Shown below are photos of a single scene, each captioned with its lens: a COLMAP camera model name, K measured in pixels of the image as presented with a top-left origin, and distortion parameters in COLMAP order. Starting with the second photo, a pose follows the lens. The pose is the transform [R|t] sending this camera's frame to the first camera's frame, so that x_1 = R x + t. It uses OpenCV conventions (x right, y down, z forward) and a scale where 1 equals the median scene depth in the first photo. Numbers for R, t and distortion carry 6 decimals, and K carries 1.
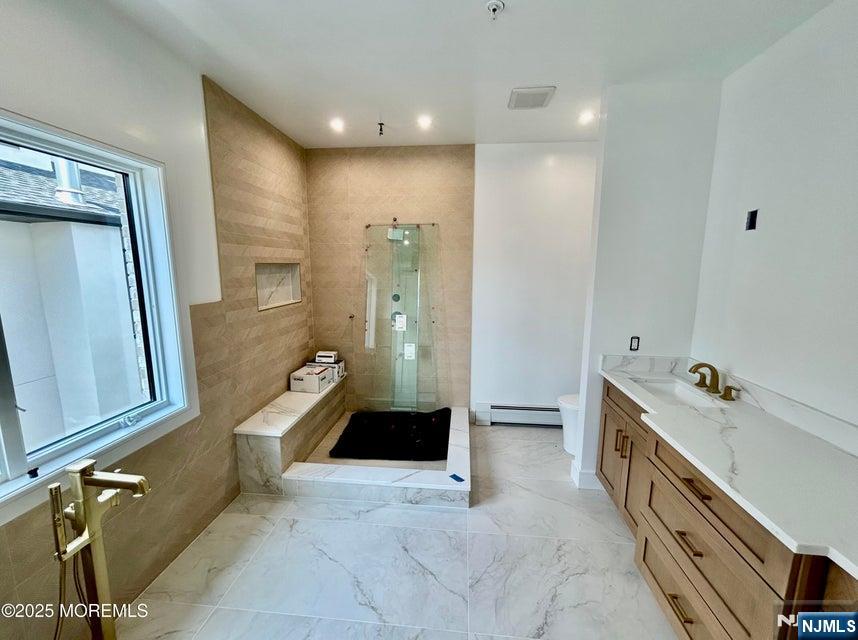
lens RADIAL K [[347.4, 0, 429.0], [0, 347.4, 317.2], [0, 0, 1]] dist [0.000069, 0.001423]
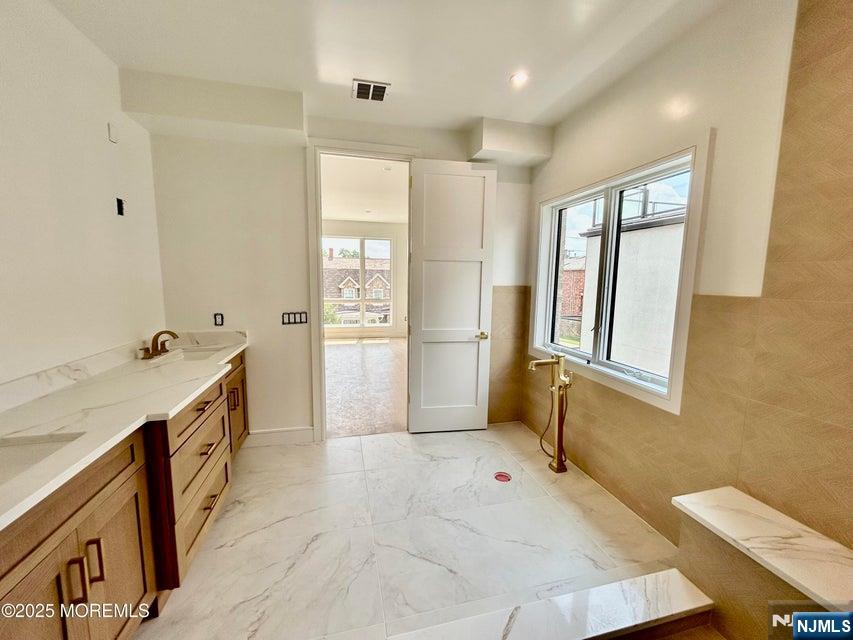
lens RADIAL K [[345.4, 0, 425.3], [0, 345.4, 320.6], [0, 0, 1]] dist [0.000069, 0.001423]
pose [[-0.939860, 0.028469, -0.340372, 0.273897], [-0.066712, 0.962027, 0.264677, -0.157699], [0.334982, 0.271466, -0.902271, 1.614067]]
